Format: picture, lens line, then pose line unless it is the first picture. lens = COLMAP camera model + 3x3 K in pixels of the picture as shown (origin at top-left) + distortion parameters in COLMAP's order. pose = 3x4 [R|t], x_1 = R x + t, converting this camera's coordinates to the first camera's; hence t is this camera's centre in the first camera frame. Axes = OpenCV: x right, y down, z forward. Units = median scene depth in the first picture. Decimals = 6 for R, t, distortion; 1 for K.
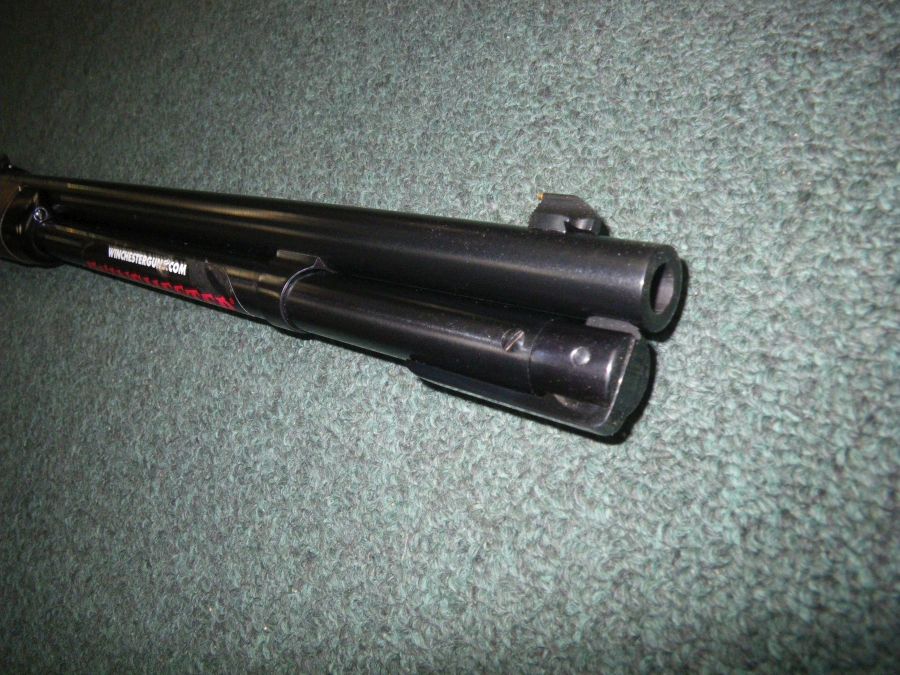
lens RADIAL K [[742.9, 0, 453.2], [0, 742.9, 336.0], [0, 0, 1]] dist [-0.160136, 0.106668]
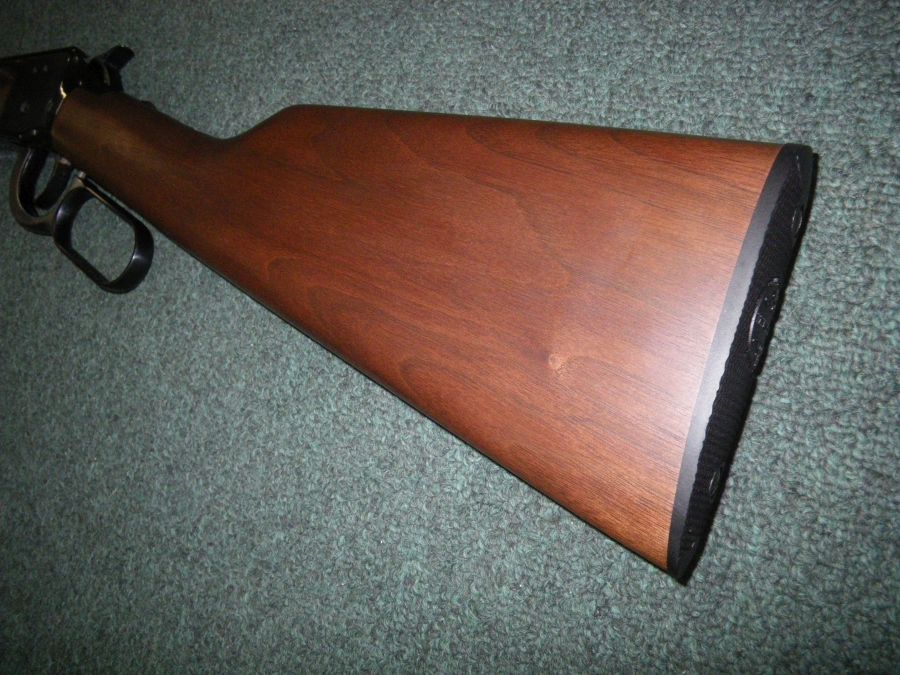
lens RADIAL K [[742.9, 0, 453.5], [0, 742.9, 336.6], [0, 0, 1]] dist [-0.160136, 0.106668]
pose [[0.990438, -0.058653, 0.124870, 0.401923], [0.037707, 0.985750, 0.163938, -0.149649], [-0.132706, -0.157662, 0.978536, -0.788407]]
